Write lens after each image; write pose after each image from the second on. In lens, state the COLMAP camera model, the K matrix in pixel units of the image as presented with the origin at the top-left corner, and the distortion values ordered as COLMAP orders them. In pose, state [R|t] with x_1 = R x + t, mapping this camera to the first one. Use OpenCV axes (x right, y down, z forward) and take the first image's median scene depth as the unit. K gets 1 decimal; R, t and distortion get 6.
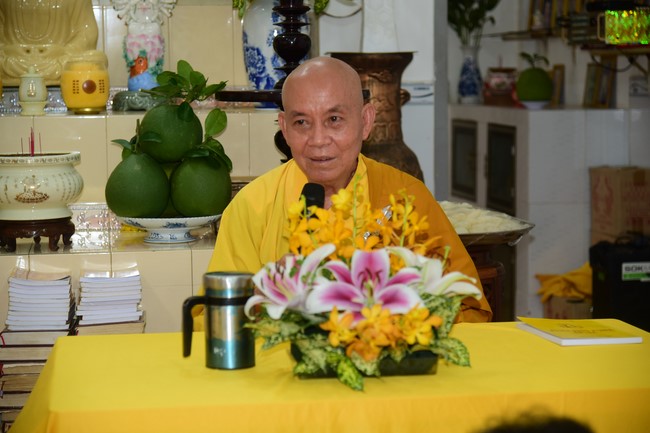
lens RADIAL K [[1513.1, 0, 324.8], [0, 1513.1, 217.2], [0, 0, 1]] dist [0.036301, 0.000000]
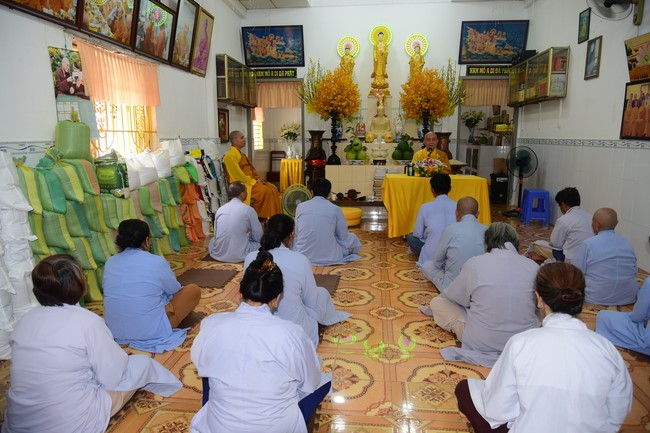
lens RADIAL K [[444.6, 0, 325.5], [0, 444.6, 215.7], [0, 0, 1]] dist [-0.040434, -0.001631]
pose [[0.963711, 0.054982, -0.261223, 0.069771], [-0.035228, 0.996195, 0.079716, 0.086675], [0.264612, -0.067621, 0.961981, -0.739662]]
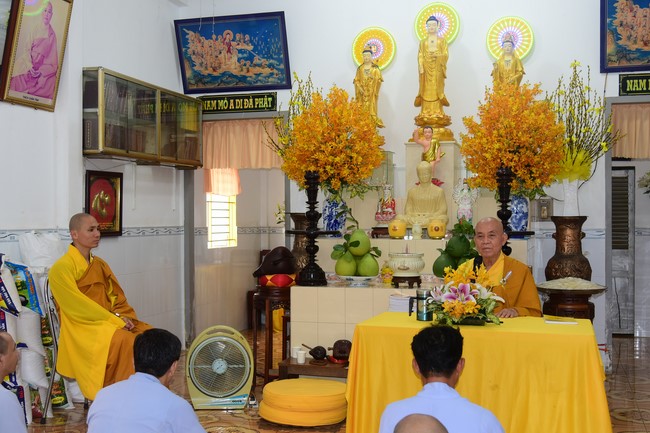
lens RADIAL K [[786.1, 0, 323.8], [0, 786.1, 218.1], [0, 0, 1]] dist [-0.039726, 0.000000]
pose [[0.898278, 0.007782, -0.439358, 0.291664], [-0.051331, 0.994856, -0.087328, 0.027394], [0.436419, 0.100997, 0.894057, -0.341429]]
